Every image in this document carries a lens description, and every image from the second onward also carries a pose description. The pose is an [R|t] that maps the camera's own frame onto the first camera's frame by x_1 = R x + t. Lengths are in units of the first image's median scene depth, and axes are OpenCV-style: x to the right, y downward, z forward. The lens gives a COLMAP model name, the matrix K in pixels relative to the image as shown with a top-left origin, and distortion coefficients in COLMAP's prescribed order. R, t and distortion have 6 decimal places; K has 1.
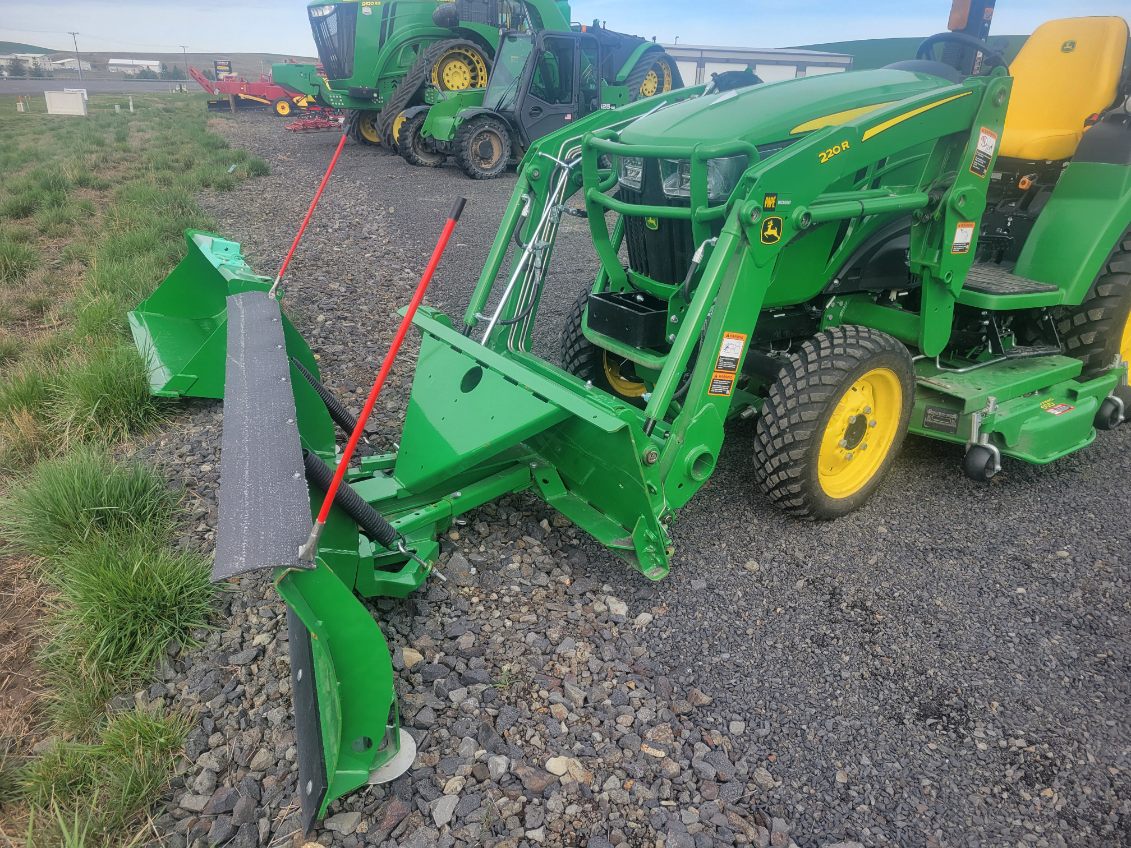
lens RADIAL K [[844.3, 0, 563.3], [0, 844.3, 417.8], [0, 0, 1]] dist [0.058058, -0.030501]
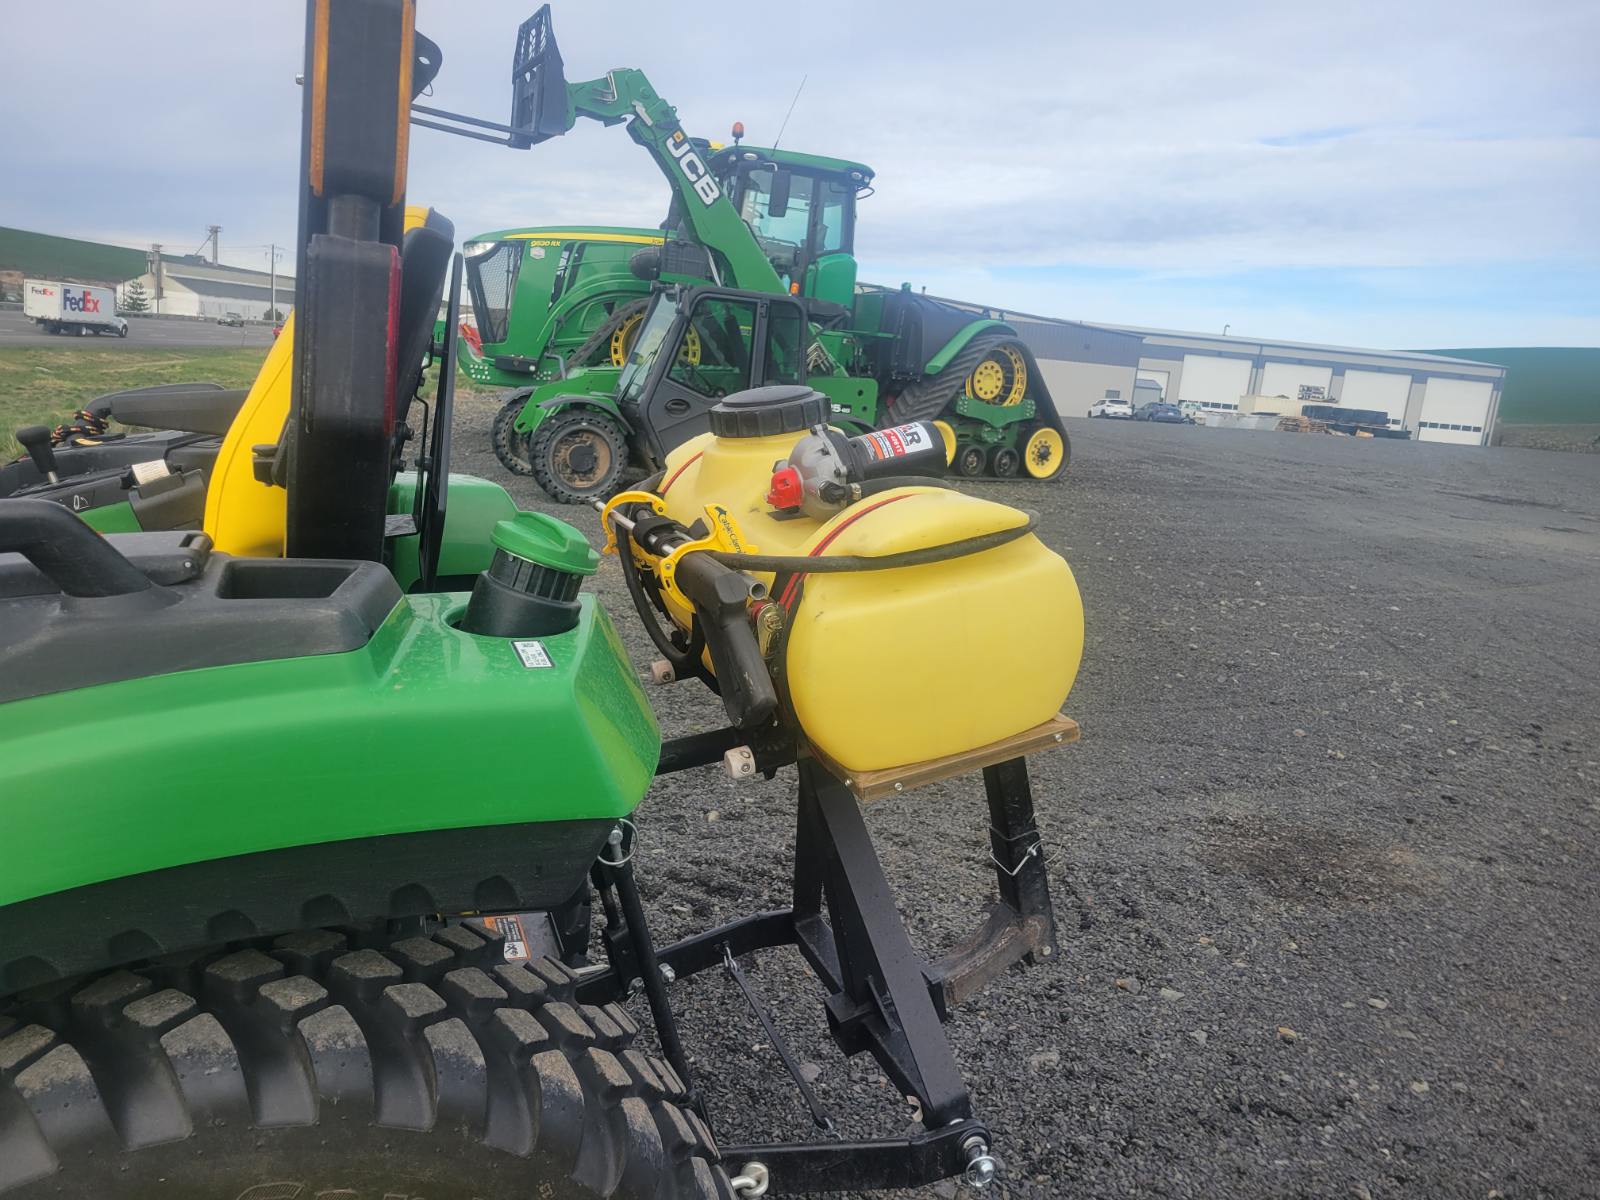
lens RADIAL K [[1194.4, 0, 789.5], [0, 1194.4, 588.0], [0, 0, 1]] dist [0.058058, -0.030501]
pose [[0.969010, 0.105905, -0.223169, 1.042365], [-0.146757, 0.973526, -0.175239, -0.378042], [0.198703, 0.202560, 0.958899, 0.863066]]
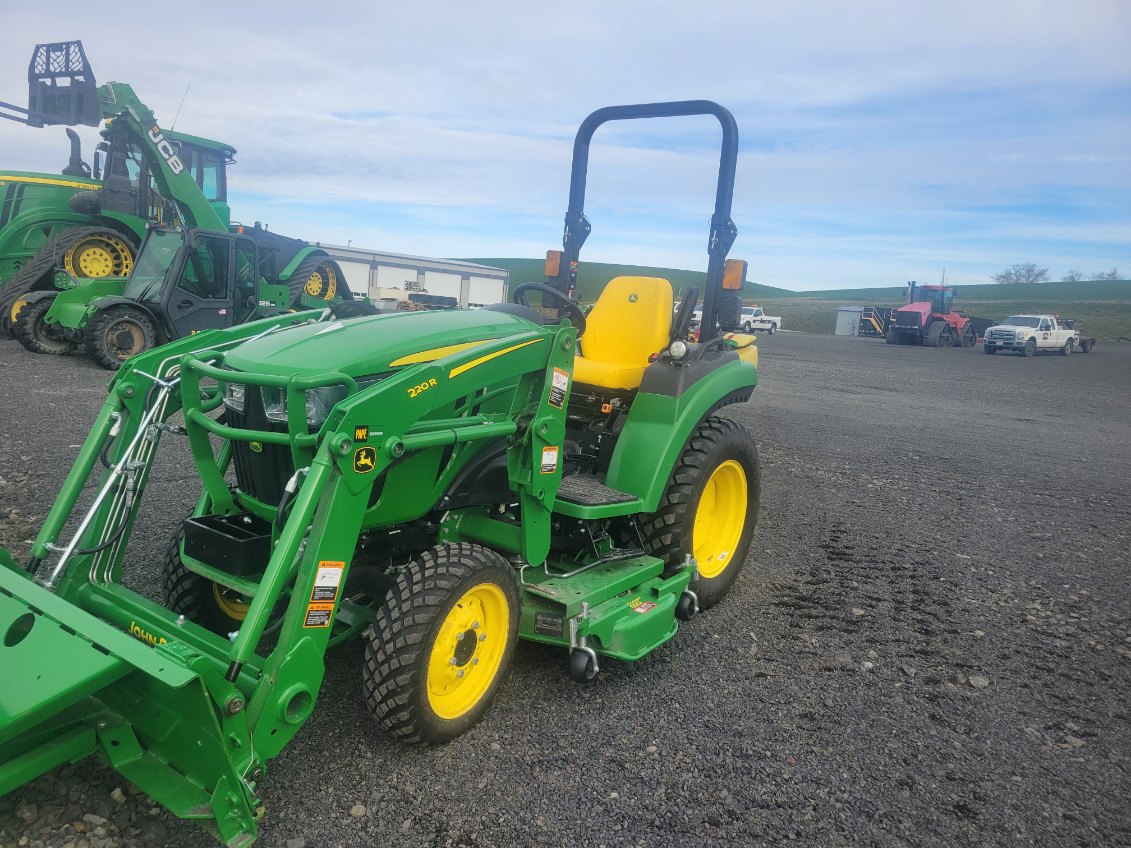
lens RADIAL K [[844.3, 0, 561.8], [0, 844.3, 414.2], [0, 0, 1]] dist [0.058058, -0.030501]
pose [[0.932762, 0.010880, 0.360330, 0.075683], [0.068640, 0.975898, -0.207151, -0.035255], [-0.353899, 0.217956, 0.909533, -0.026041]]
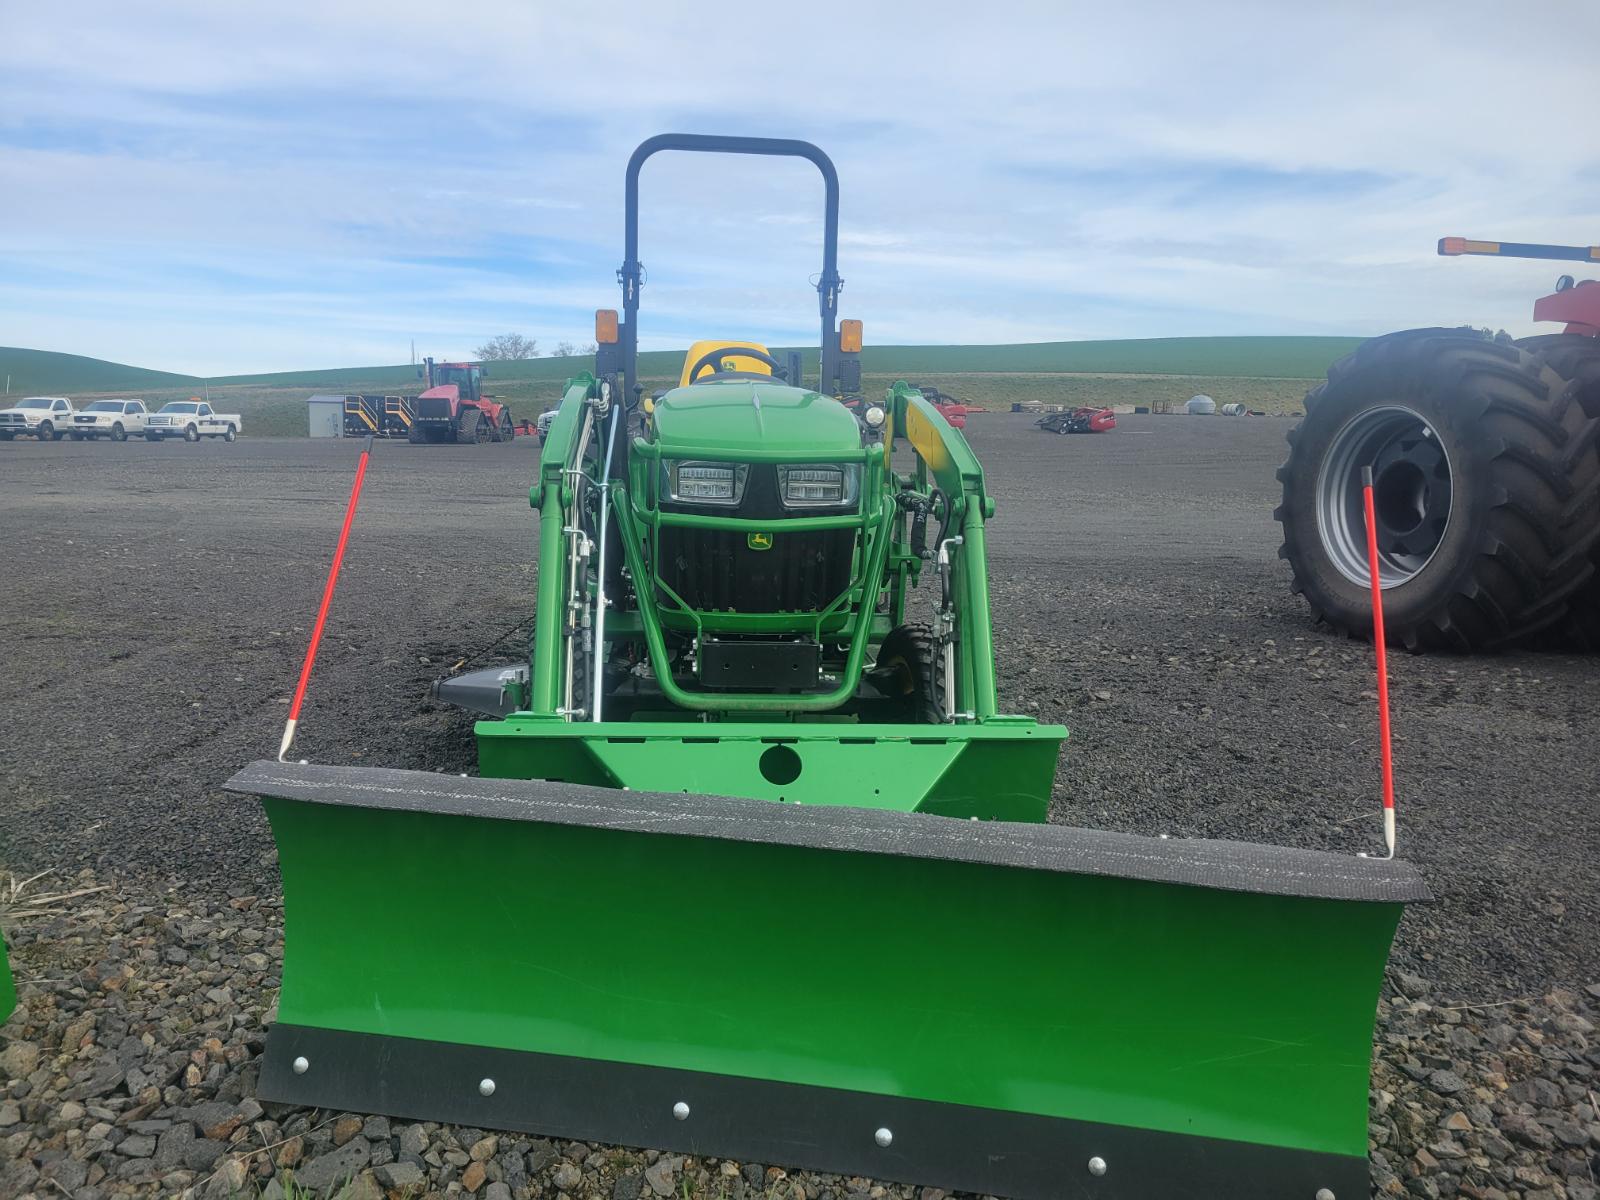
lens RADIAL K [[1194.4, 0, 787.8], [0, 1194.4, 586.9], [0, 0, 1]] dist [0.058058, -0.030501]
pose [[0.467065, -0.118442, 0.876254, -0.851027], [0.310170, 0.949964, -0.036923, -0.130373], [-0.828037, 0.289033, 0.480432, 0.413340]]
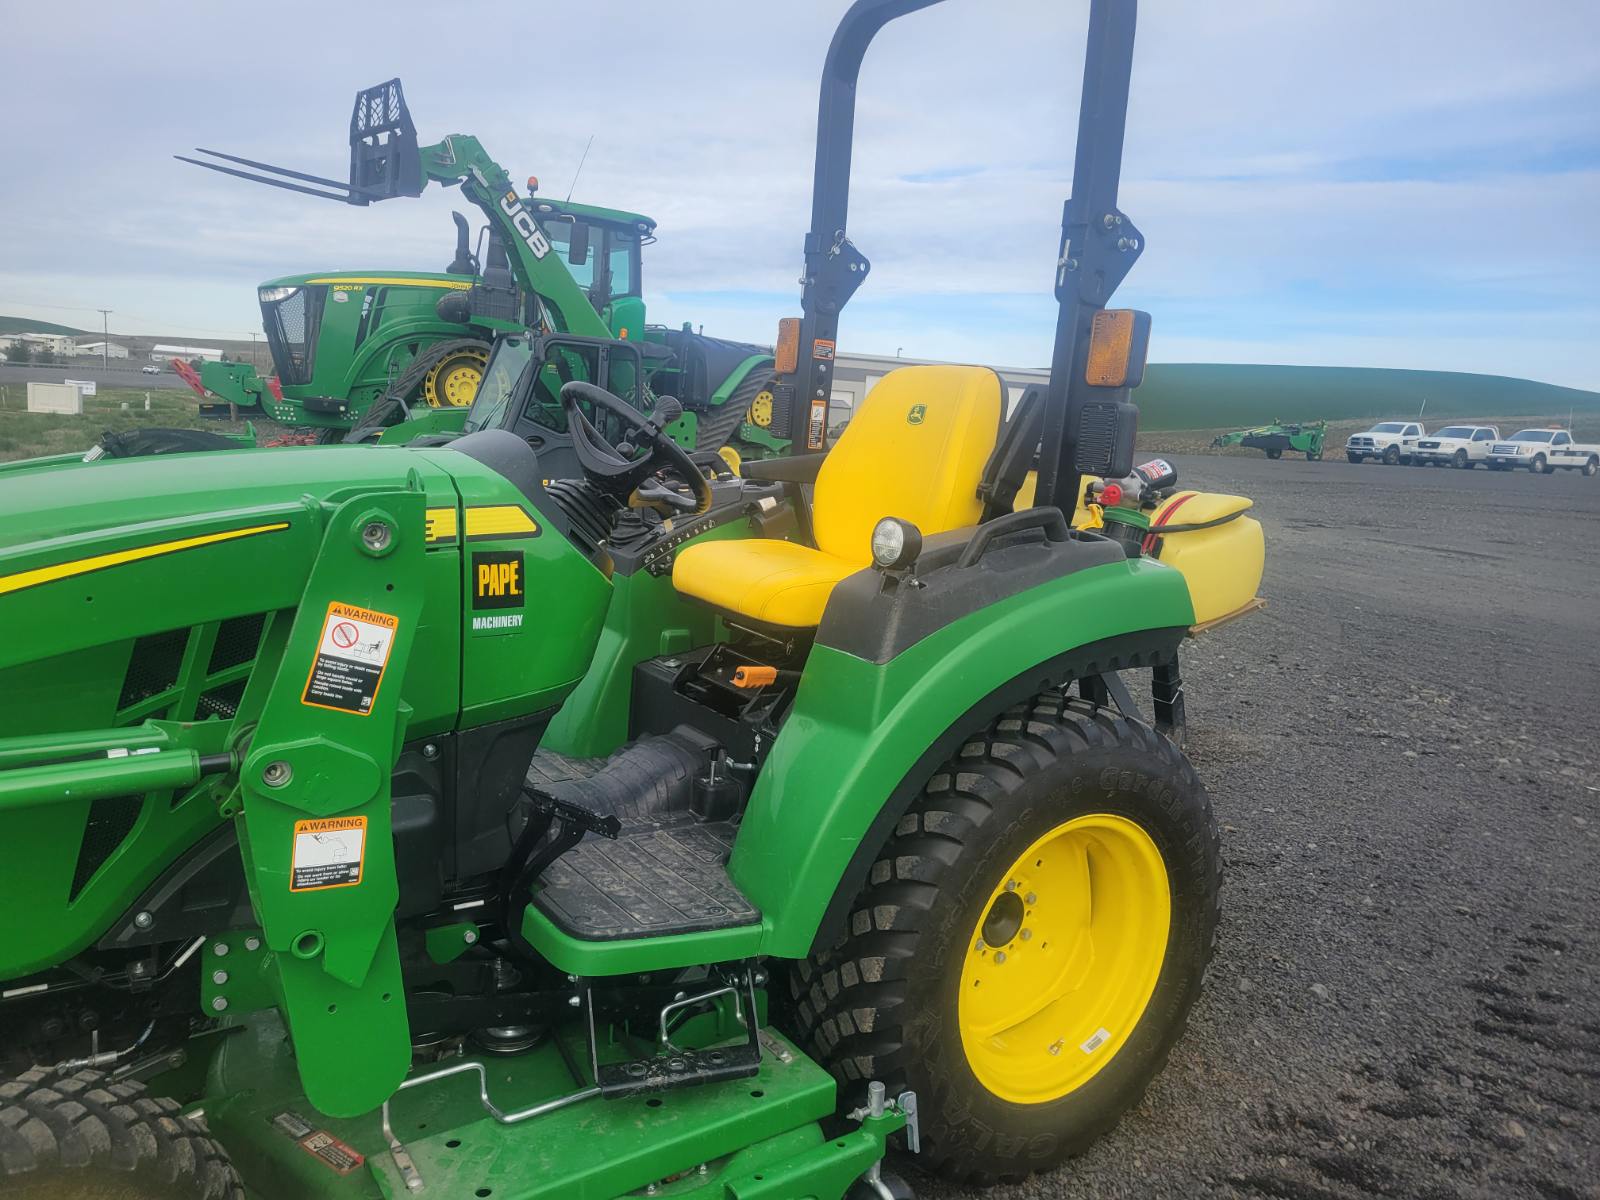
lens RADIAL K [[1194.4, 0, 780.3], [0, 1194.4, 584.2], [0, 0, 1]] dist [0.058058, -0.030501]
pose [[0.999089, 0.038987, 0.017361, 0.620091], [-0.034253, 0.975176, -0.218768, -0.201237], [-0.025459, 0.217974, 0.975622, 0.369869]]
